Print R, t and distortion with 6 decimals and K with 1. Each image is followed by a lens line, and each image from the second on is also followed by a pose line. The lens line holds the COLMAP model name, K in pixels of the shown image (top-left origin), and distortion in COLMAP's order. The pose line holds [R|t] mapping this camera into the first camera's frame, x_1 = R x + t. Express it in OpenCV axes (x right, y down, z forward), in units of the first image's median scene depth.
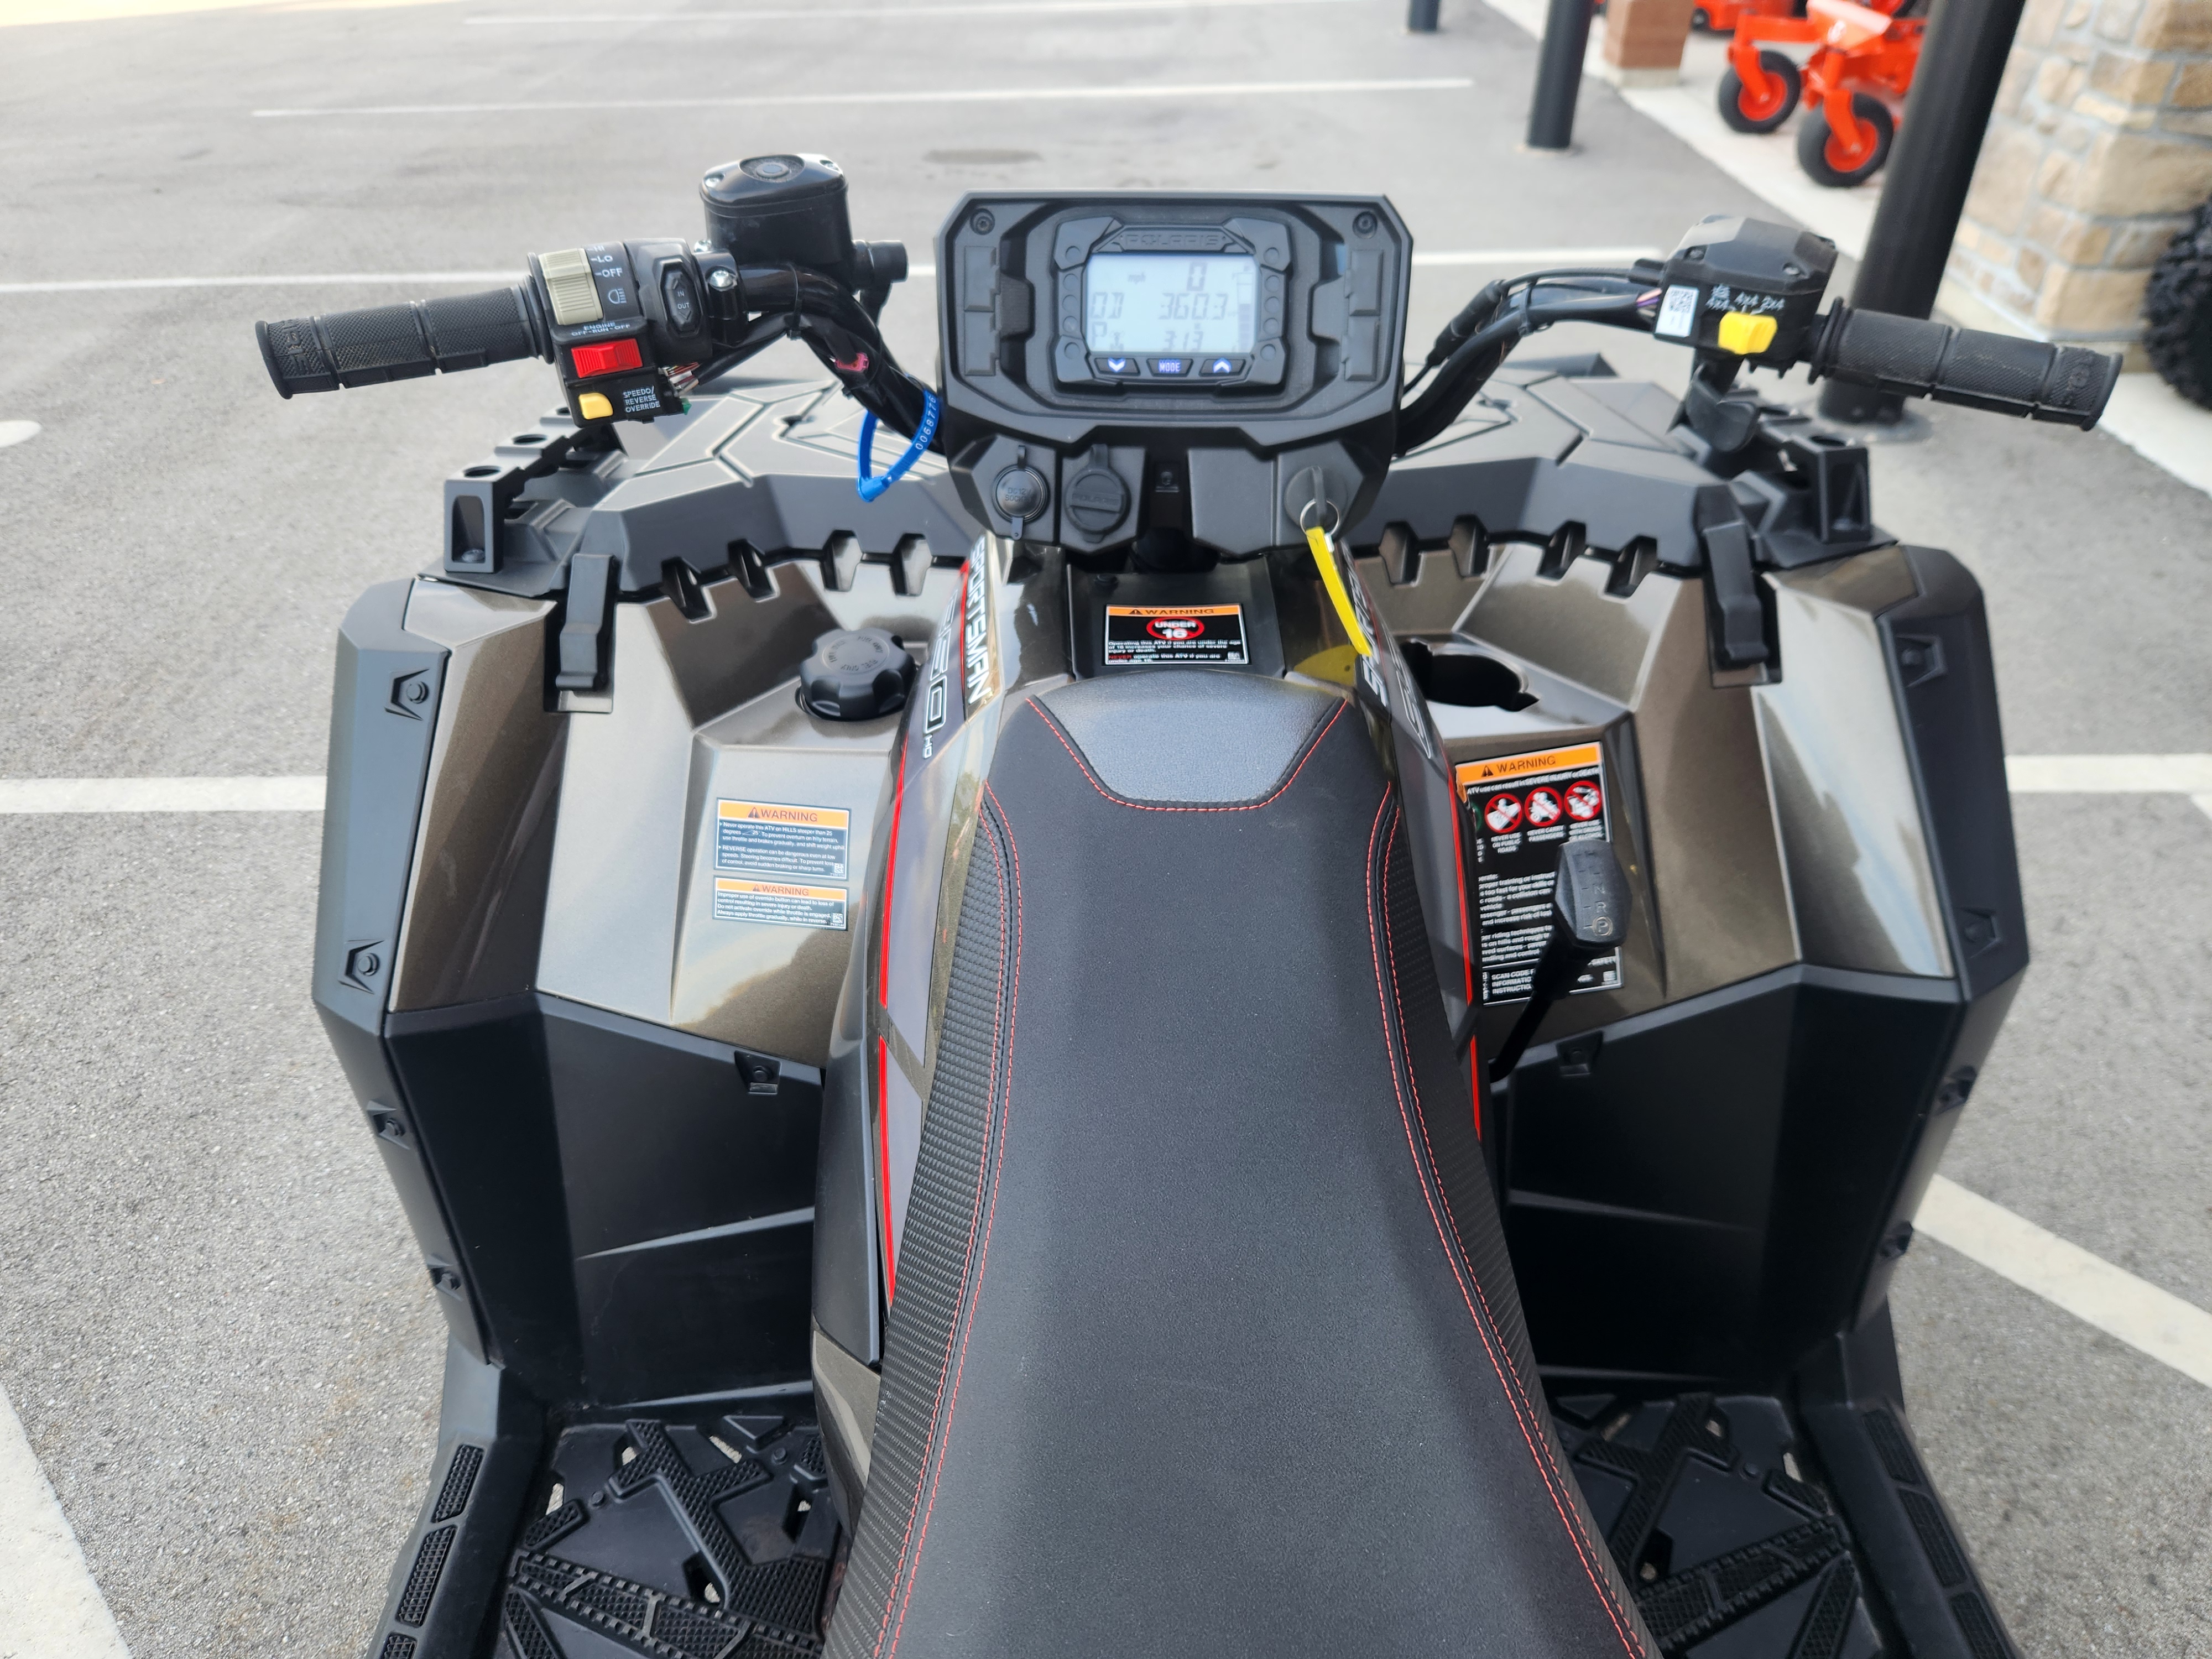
lens RADIAL K [[1481.4, 0, 1123.6], [0, 1481.4, 832.3], [0, 0, 1]] dist [0.064241, -0.044230]
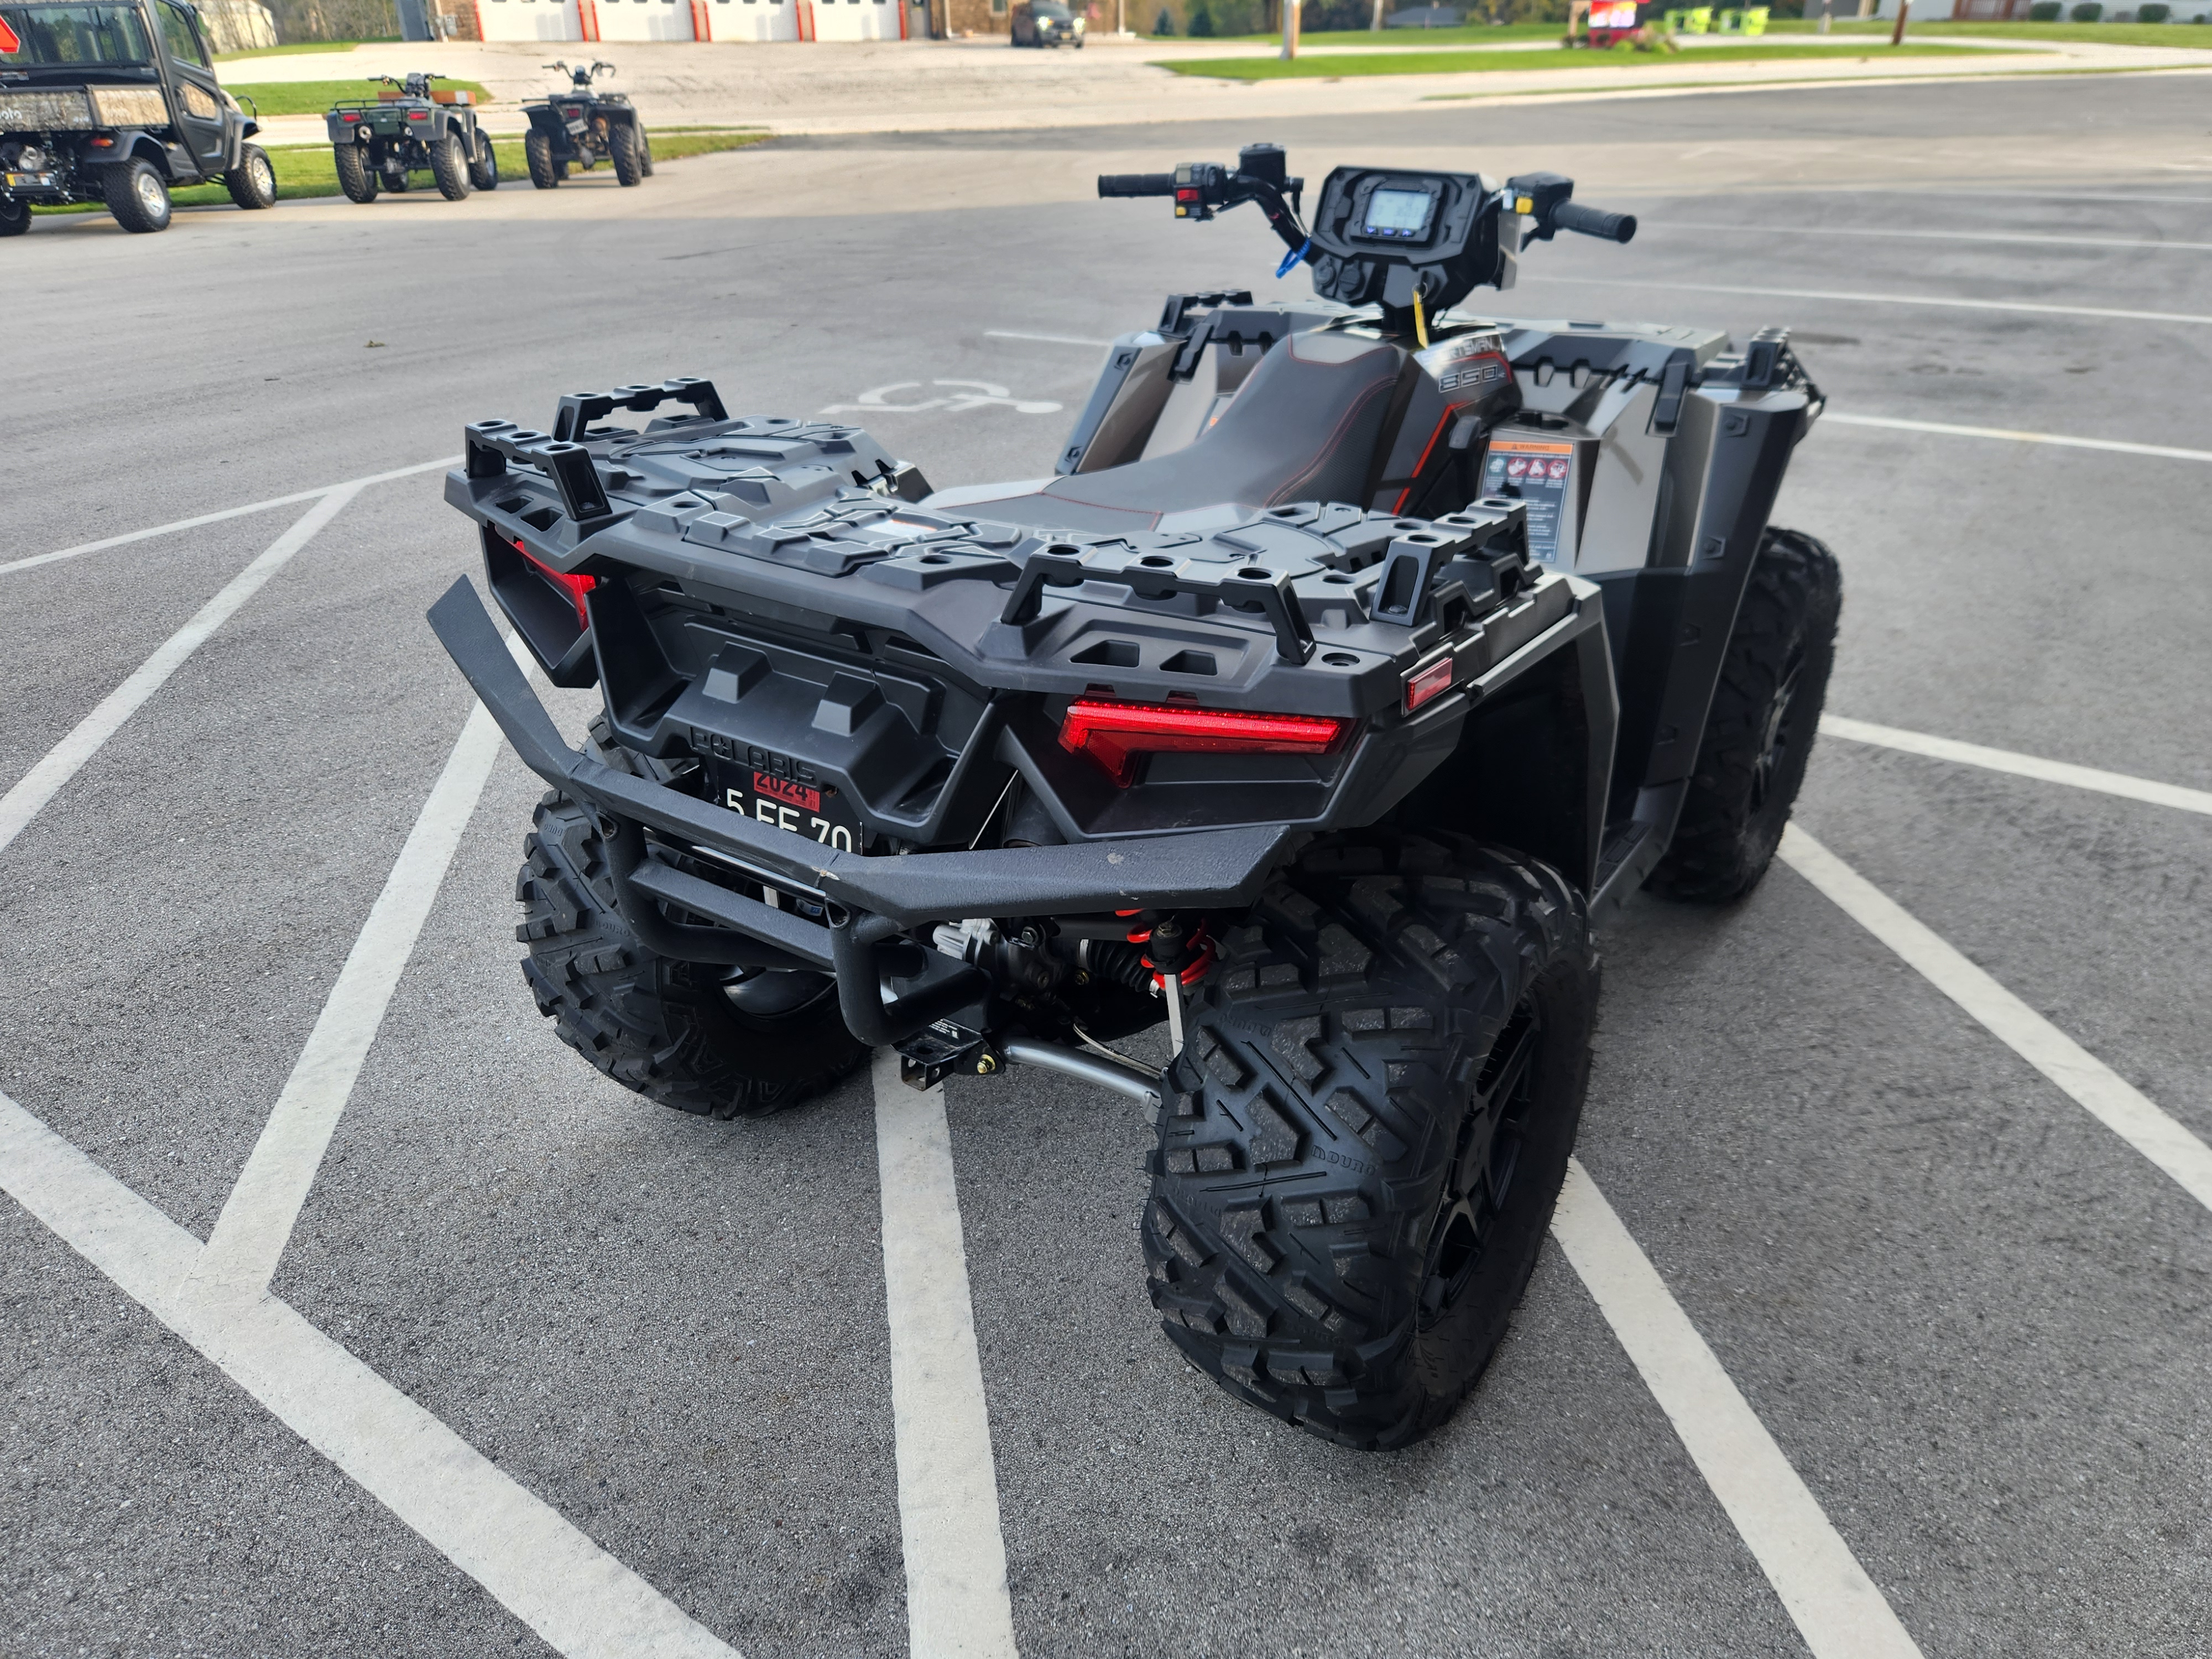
lens RADIAL K [[1481.4, 0, 1123.6], [0, 1481.4, 832.3], [0, 0, 1]] dist [0.064241, -0.044230]
pose [[0.831016, 0.272451, -0.484956, 1.199945], [-0.324129, 0.945705, -0.024123, 0.897032], [0.452053, 0.177235, 0.874206, -1.325449]]
